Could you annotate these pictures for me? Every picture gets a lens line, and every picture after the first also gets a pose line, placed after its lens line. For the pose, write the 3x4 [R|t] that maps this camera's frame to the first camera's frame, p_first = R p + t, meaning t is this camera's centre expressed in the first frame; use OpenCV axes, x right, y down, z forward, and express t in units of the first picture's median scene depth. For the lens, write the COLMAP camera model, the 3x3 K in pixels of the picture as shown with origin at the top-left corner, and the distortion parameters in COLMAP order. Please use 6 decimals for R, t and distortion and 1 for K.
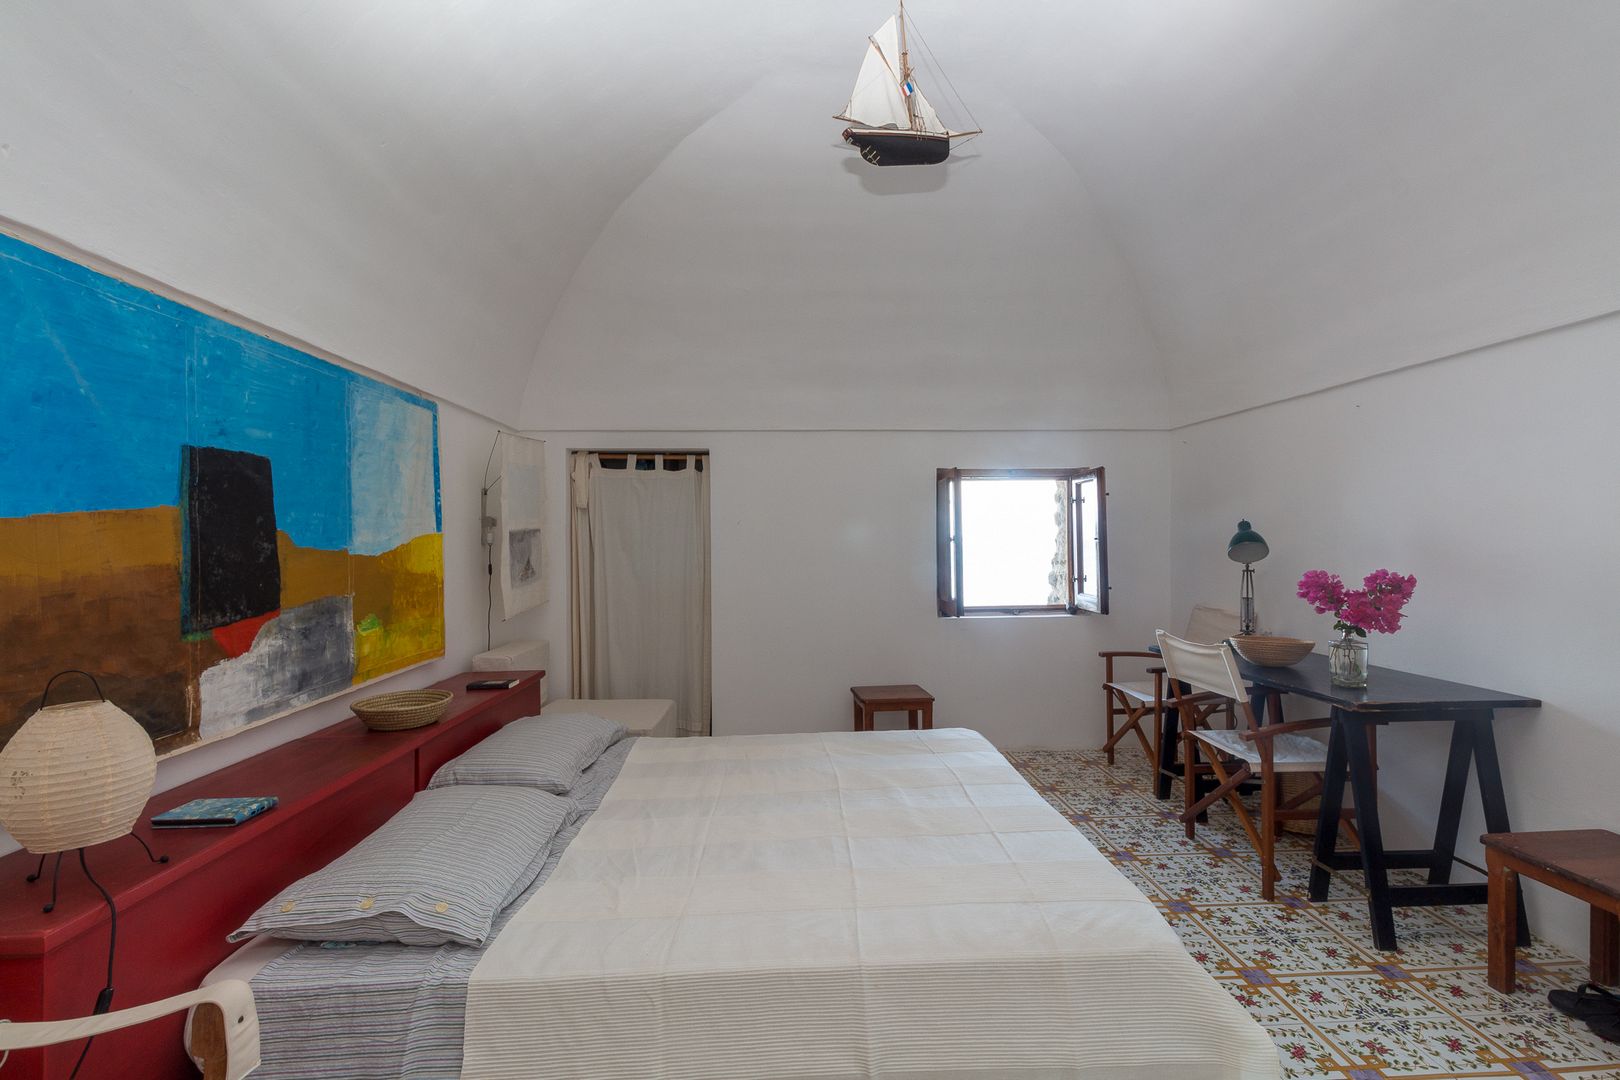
lens RADIAL K [[747.5, 0, 814.9], [0, 747.5, 536.8], [0, 0, 1]] dist [0.003833, -0.000452]
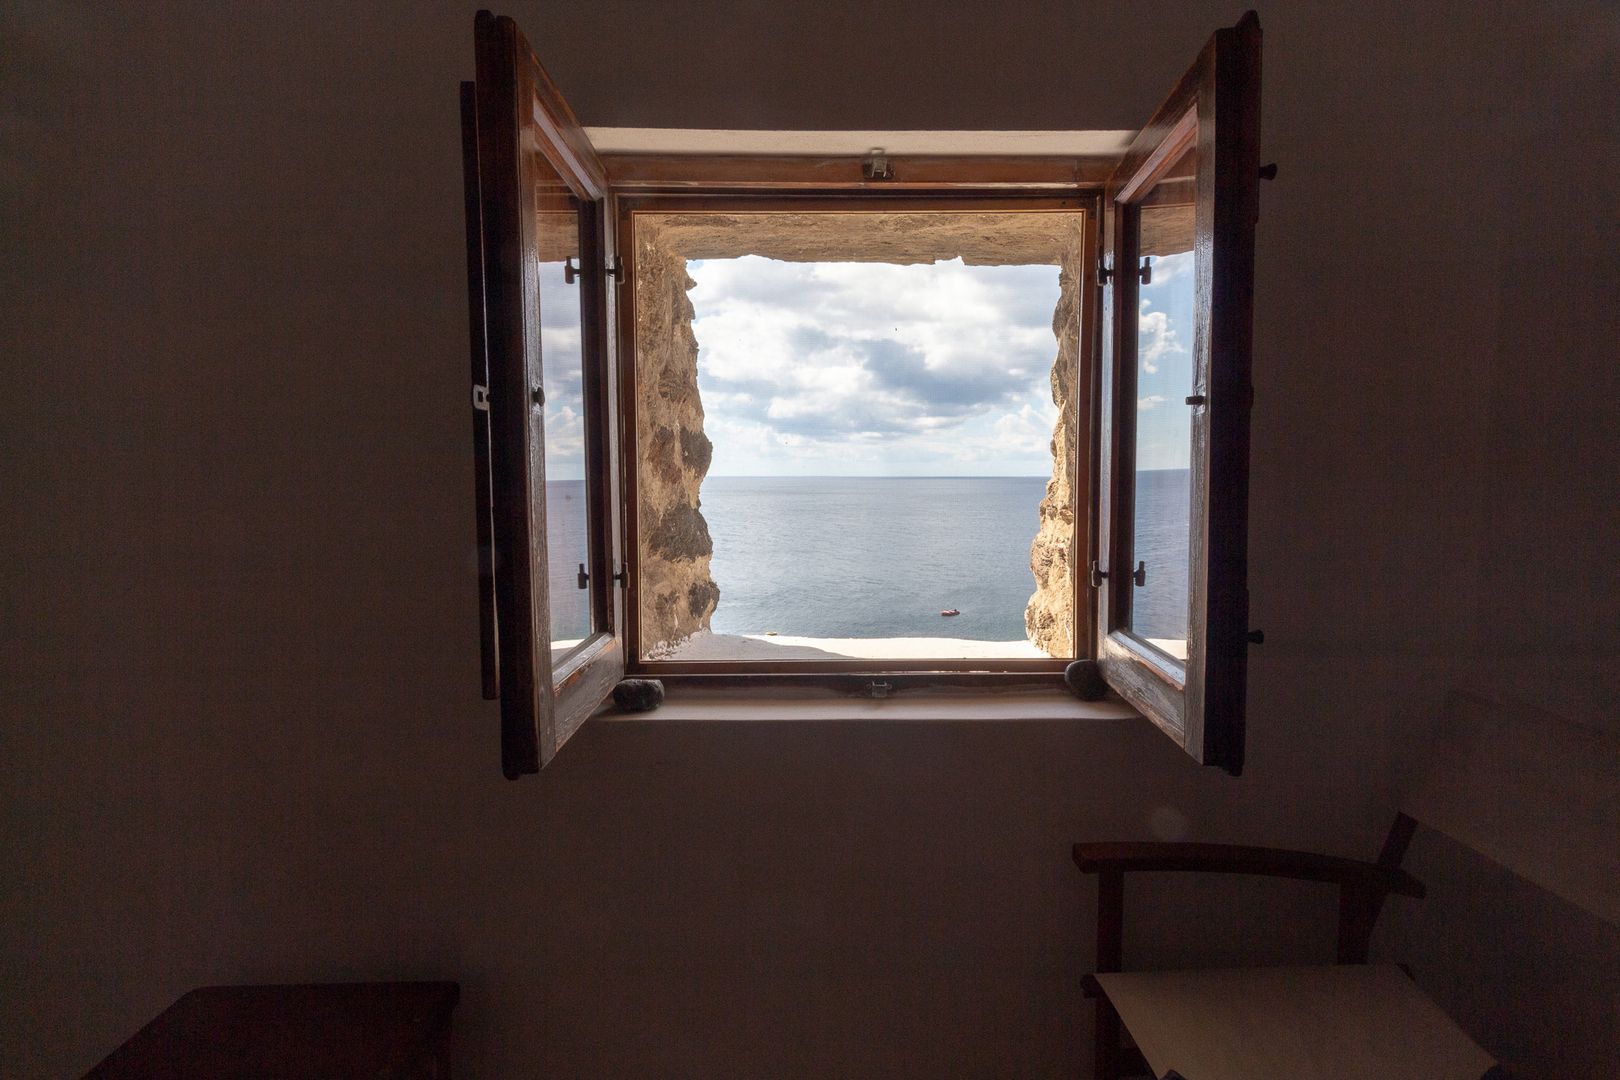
lens RADIAL K [[747.5, 0, 806.8], [0, 747.5, 533.3], [0, 0, 1]] dist [0.003833, -0.000452]
pose [[0.998759, 0.012850, -0.048123, 0.464075], [-0.008399, 0.995762, 0.091579, 0.031082], [0.049096, -0.091061, 0.994634, 1.327139]]
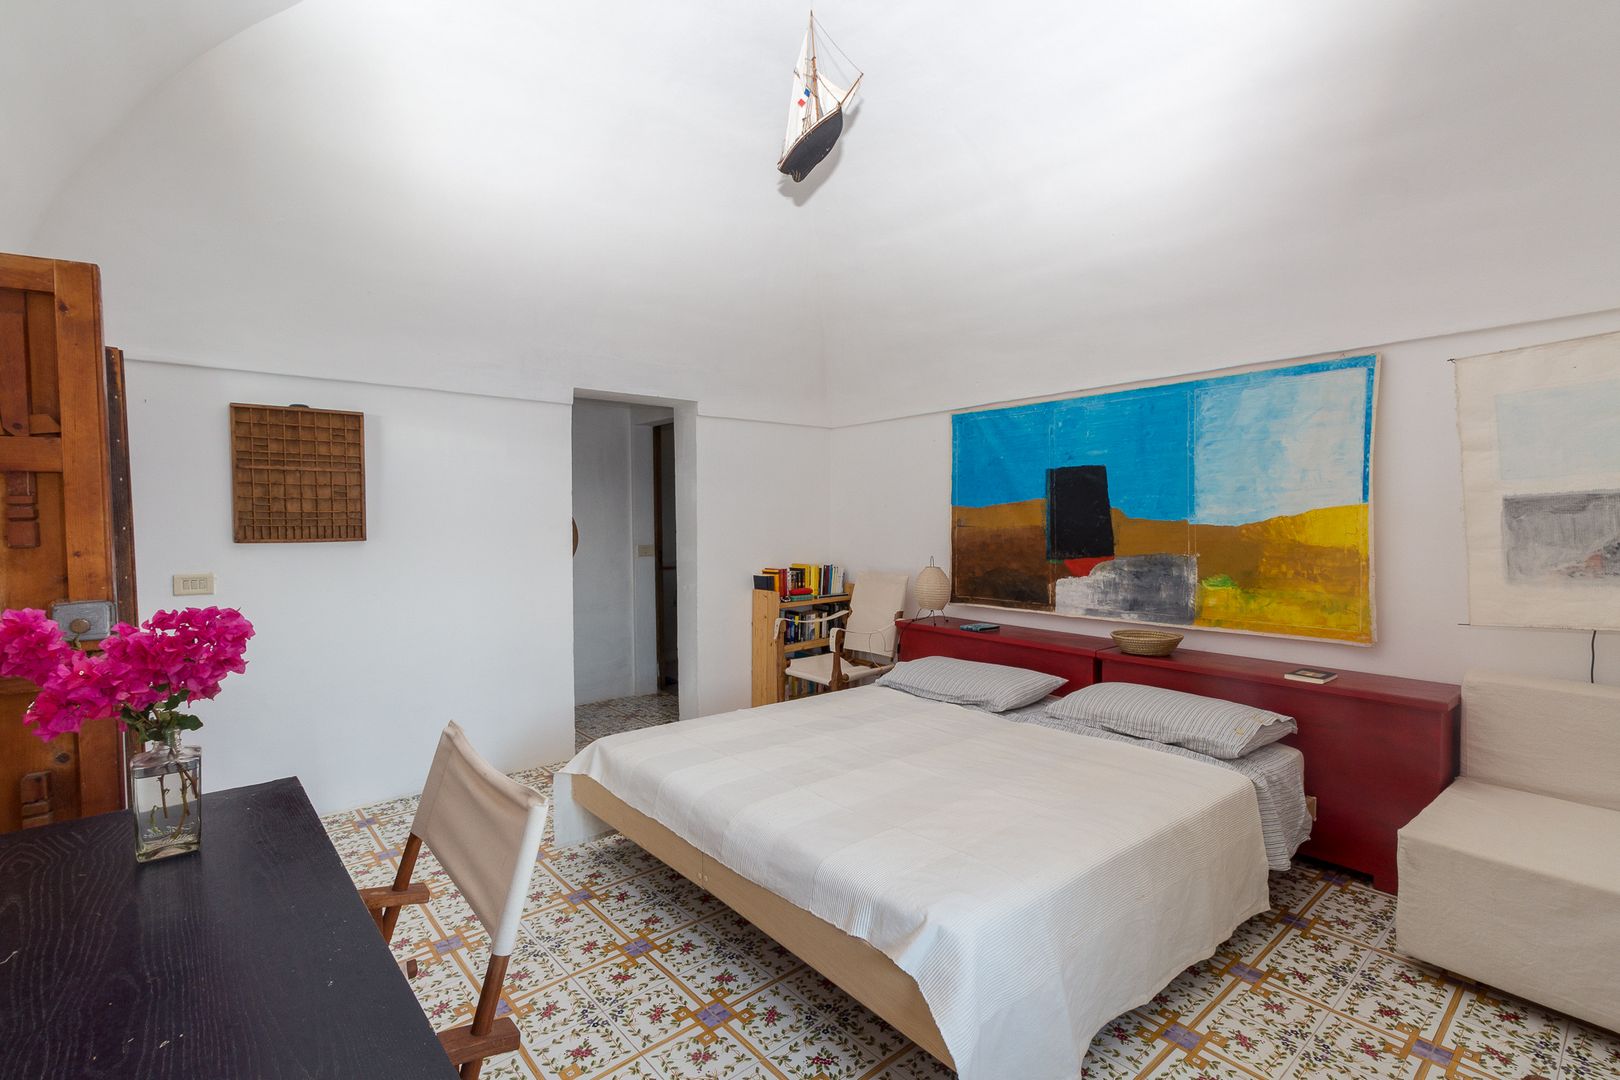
lens RADIAL K [[747.5, 0, 820.9], [0, 747.5, 538.7], [0, 0, 1]] dist [0.003833, -0.000452]
pose [[-0.788486, 0.032990, -0.614167, 0.702115], [0.017302, 0.999355, 0.031469, -0.003375], [0.614809, 0.014187, -0.788549, 1.668195]]
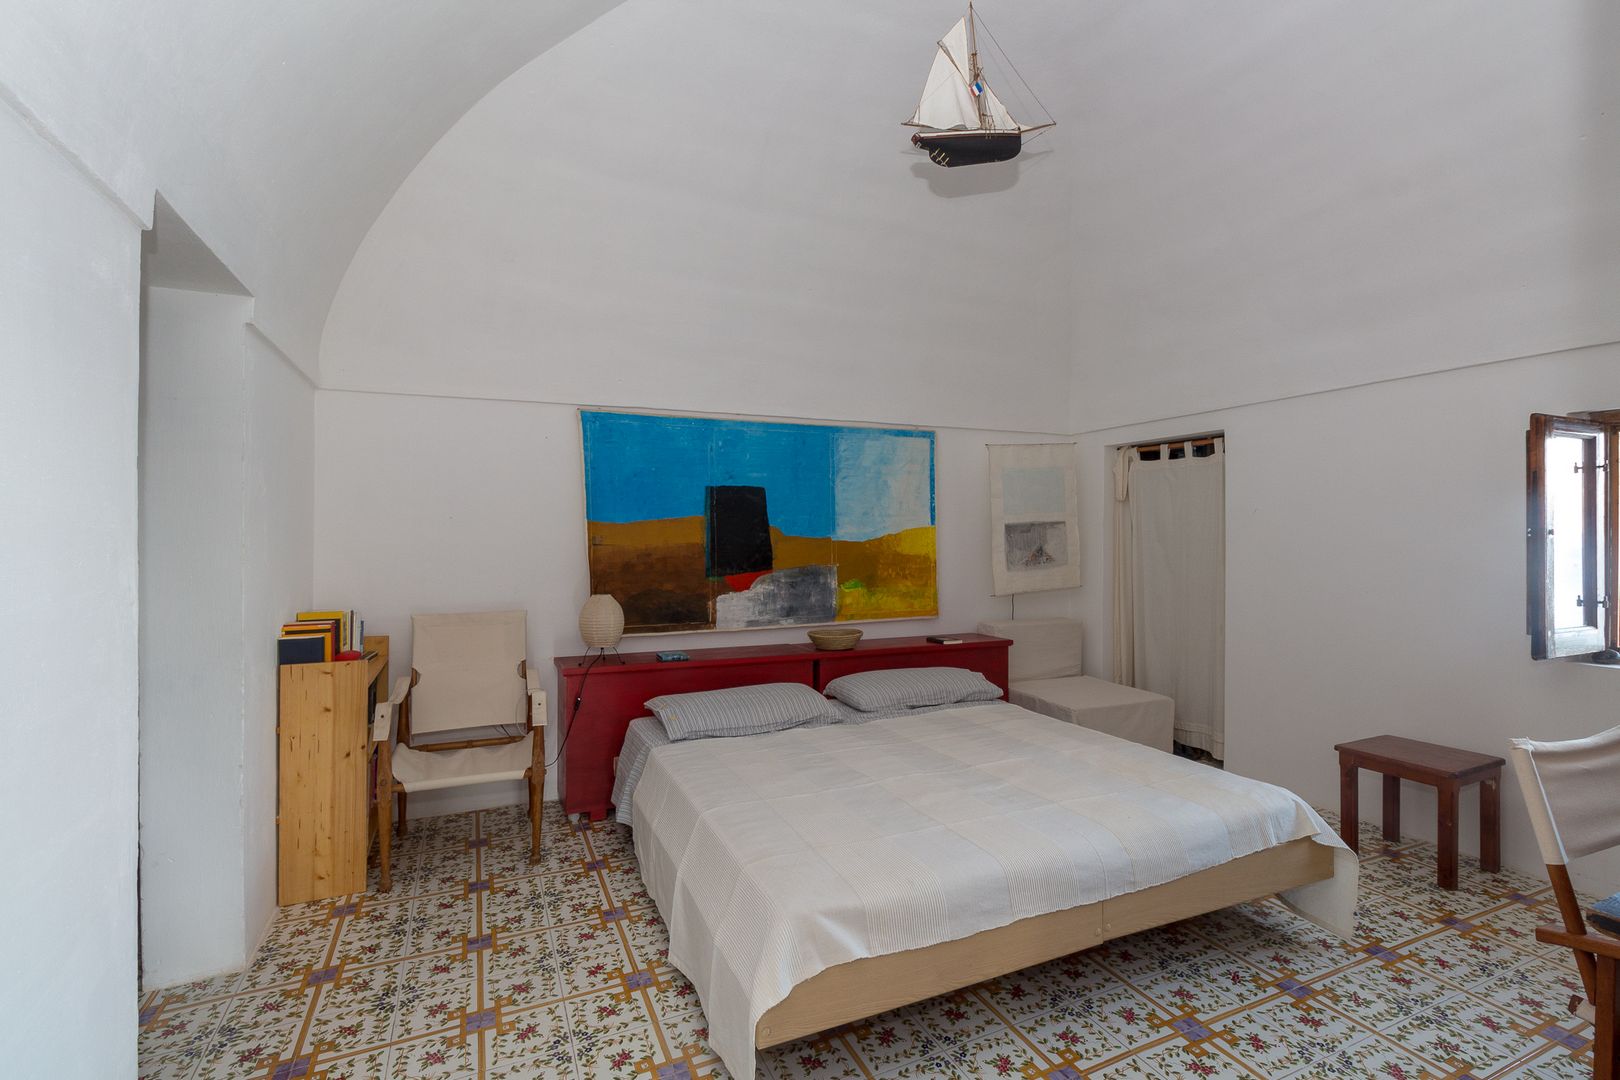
lens RADIAL K [[747.5, 0, 822.1], [0, 747.5, 537.0], [0, 0, 1]] dist [0.003833, -0.000452]
pose [[0.370035, 0.011172, -0.928950, 0.895276], [0.003456, 0.999904, 0.013402, -0.005630], [0.929011, -0.008170, 0.369961, 0.387109]]
